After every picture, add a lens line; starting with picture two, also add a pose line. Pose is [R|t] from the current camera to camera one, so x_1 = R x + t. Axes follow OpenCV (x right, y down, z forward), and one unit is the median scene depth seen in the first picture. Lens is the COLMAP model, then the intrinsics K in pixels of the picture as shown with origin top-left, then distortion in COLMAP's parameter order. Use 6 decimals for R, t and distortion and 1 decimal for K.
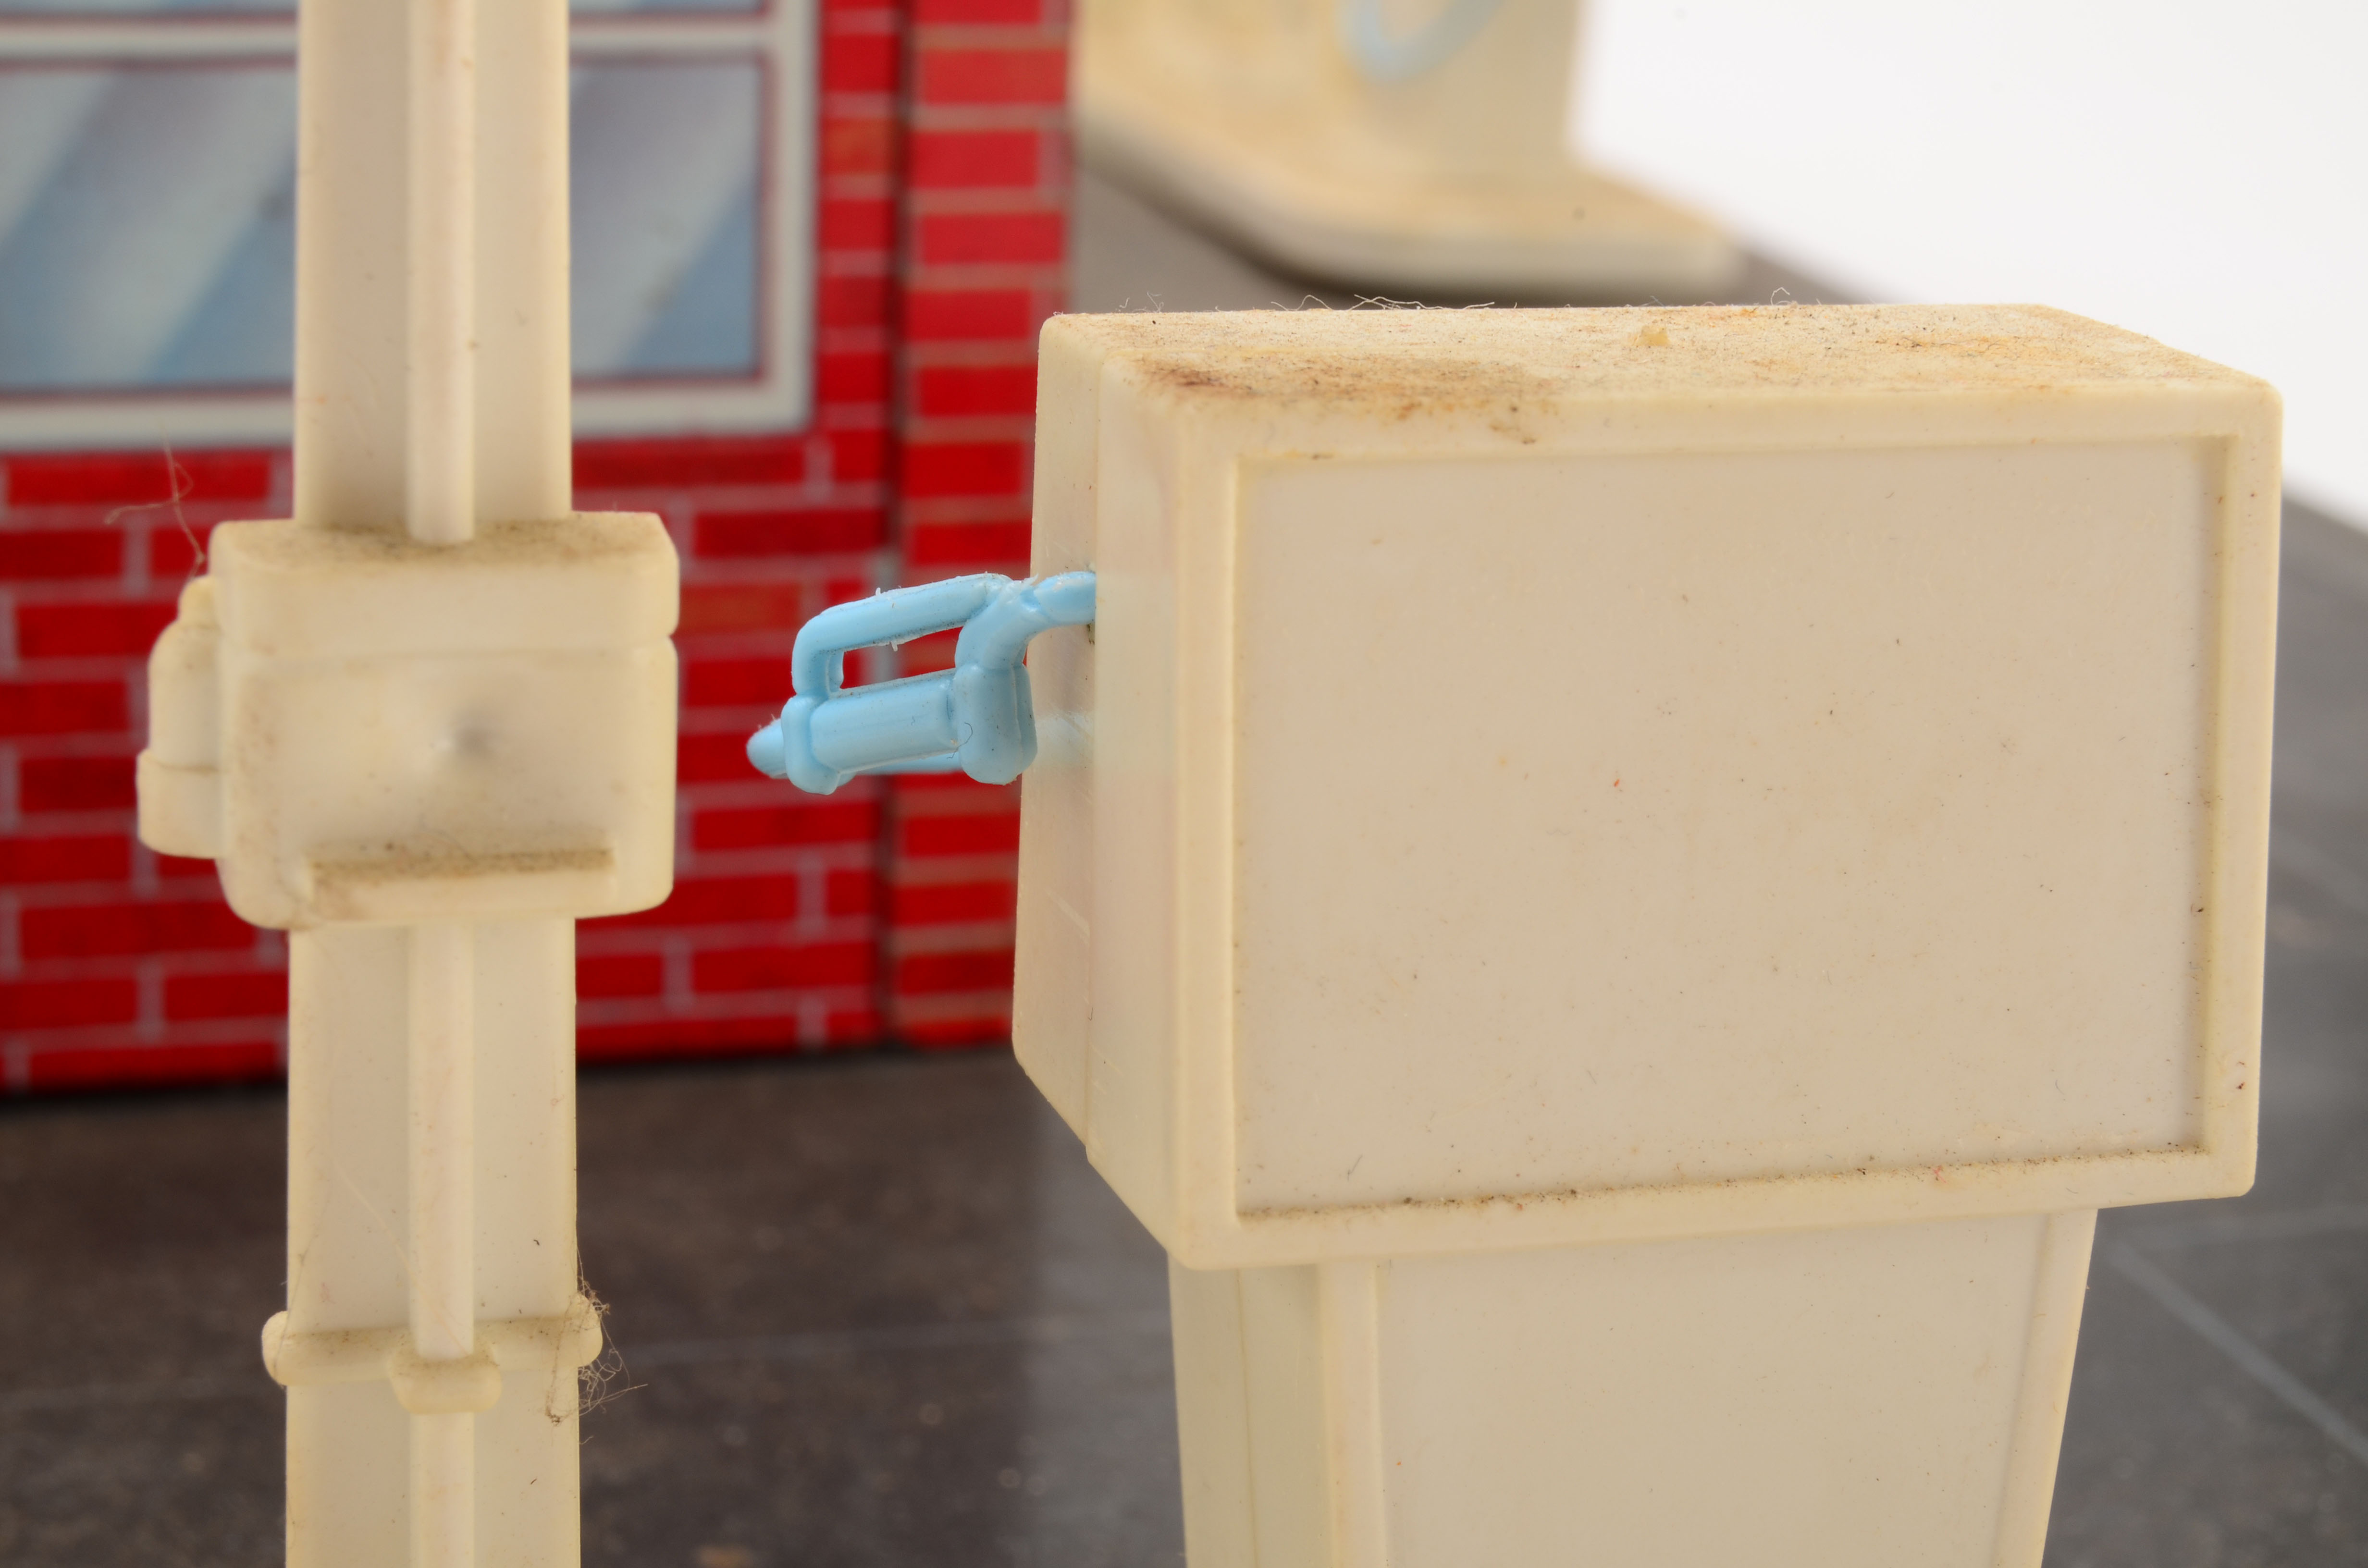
lens RADIAL K [[5284.1, 0, 1188.0], [0, 5284.1, 786.5], [0, 0, 1]] dist [0.013765, 0.000000]
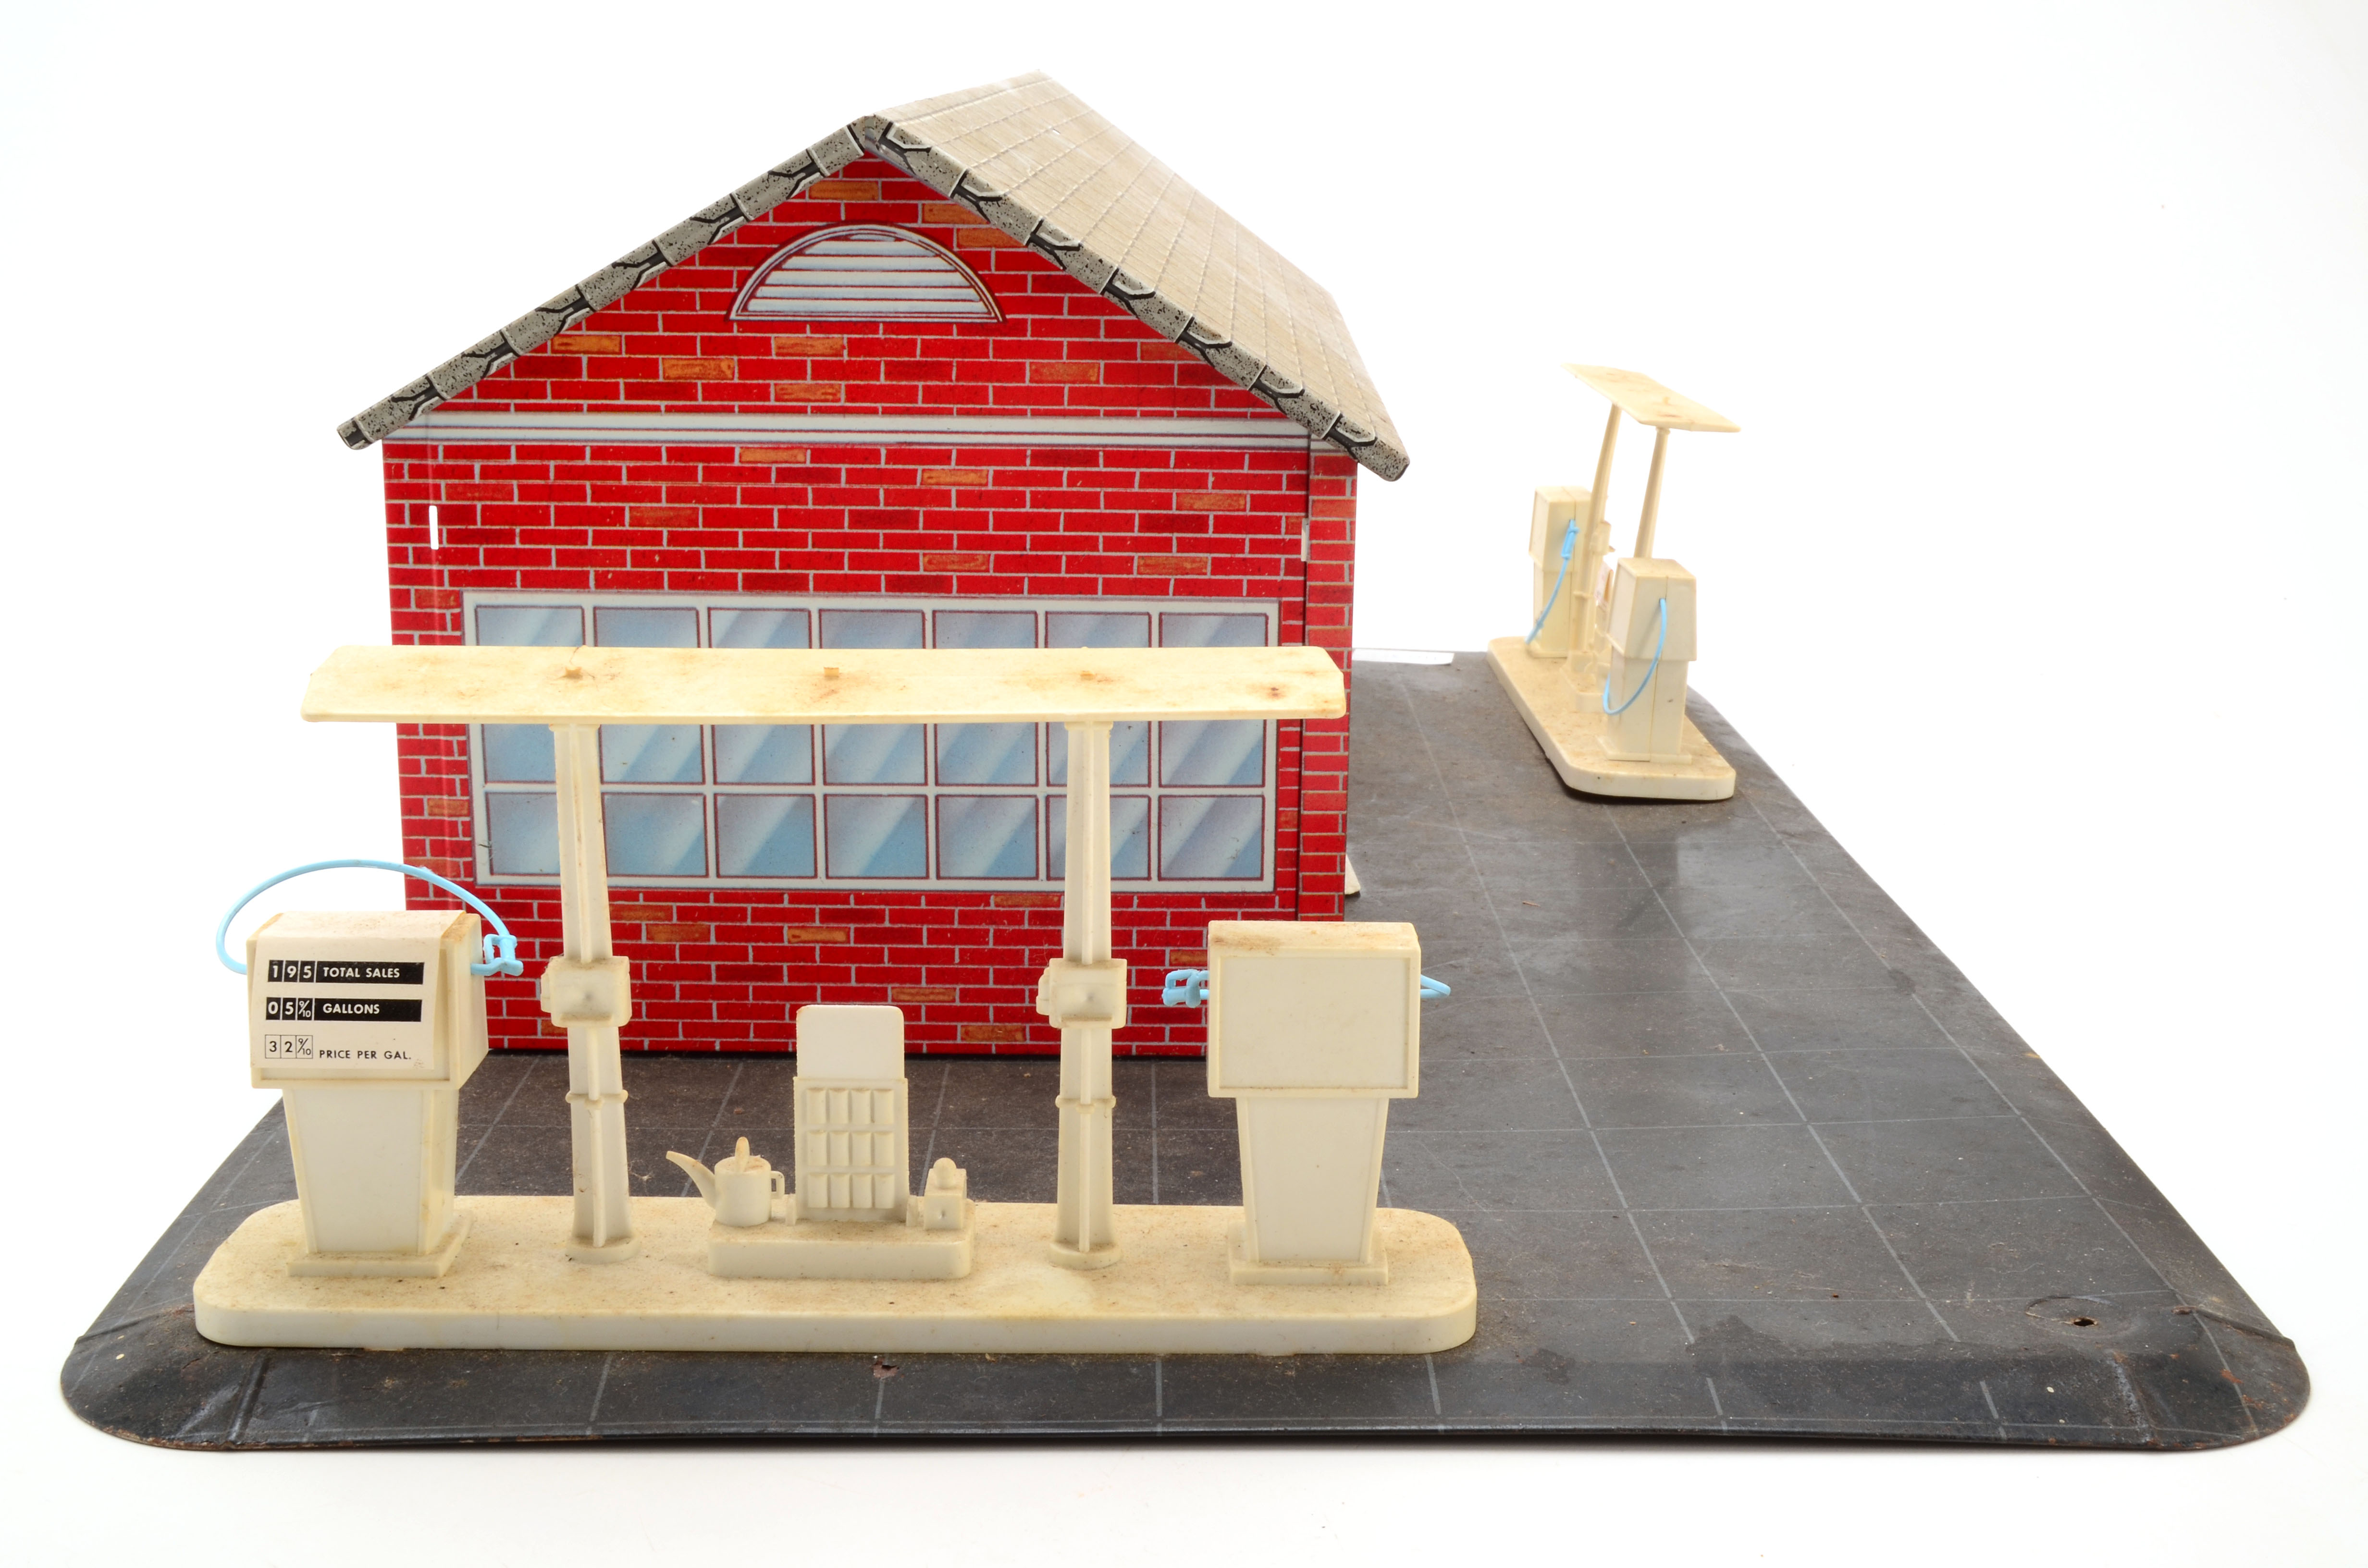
lens RADIAL K [[2908.6, 0, 1181.9], [0, 2908.6, 778.4], [0, 0, 1]] dist [0.007573, 0.000000]
pose [[0.972105, 0.036778, -0.231643, 0.658503], [-0.047505, 0.998033, -0.040900, -0.116966], [0.229684, 0.050763, 0.971941, -1.993022]]
